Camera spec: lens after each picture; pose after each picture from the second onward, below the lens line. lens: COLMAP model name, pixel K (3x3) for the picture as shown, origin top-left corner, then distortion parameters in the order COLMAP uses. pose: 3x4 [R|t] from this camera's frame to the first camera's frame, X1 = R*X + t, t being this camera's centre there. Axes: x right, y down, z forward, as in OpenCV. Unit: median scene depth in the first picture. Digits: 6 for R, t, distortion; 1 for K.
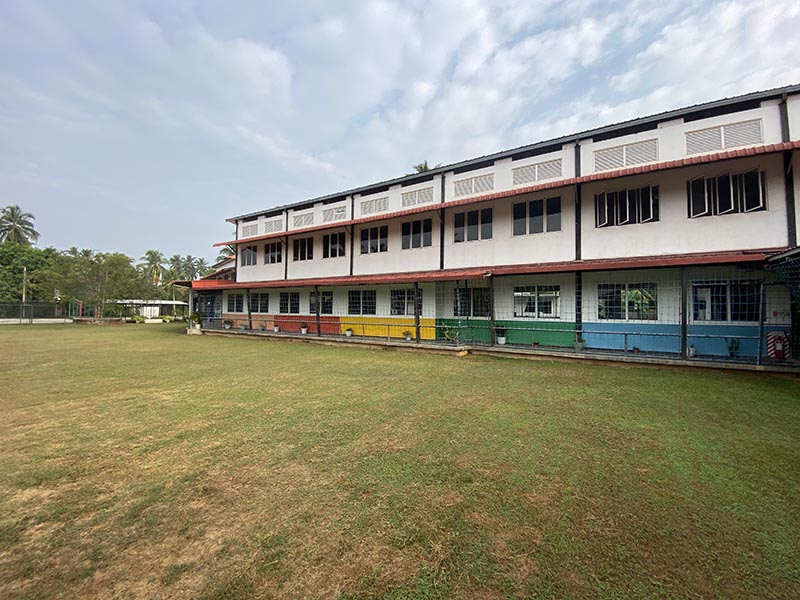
lens RADIAL K [[321.9, 0, 405.4], [0, 321.9, 299.8], [0, 0, 1]] dist [0.002374, -0.016789]
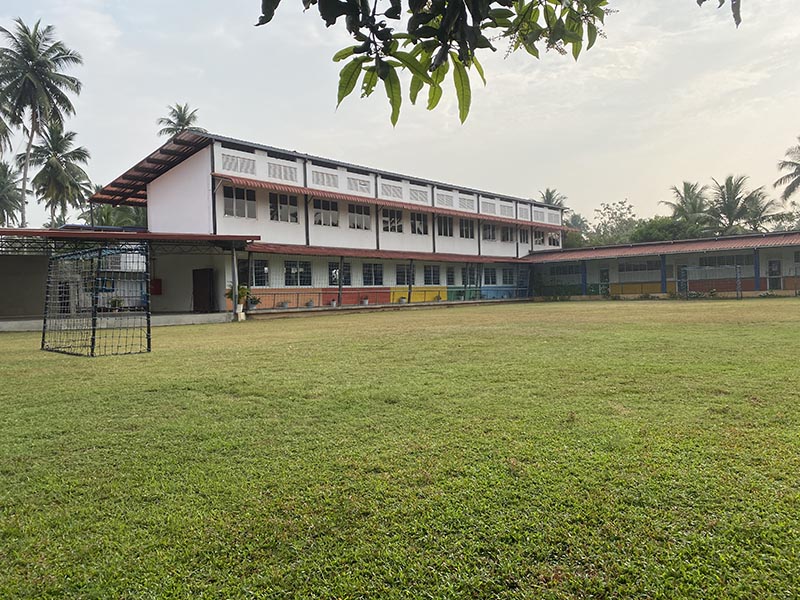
lens RADIAL K [[601.3, 0, 412.1], [0, 601.3, 300.0], [0, 0, 1]] dist [0.053883, -0.092318]
pose [[0.171177, -0.029767, 0.984791, -2.551355], [-0.007858, 0.999470, 0.031577, 0.036279], [-0.985209, -0.013143, 0.170852, 0.645107]]
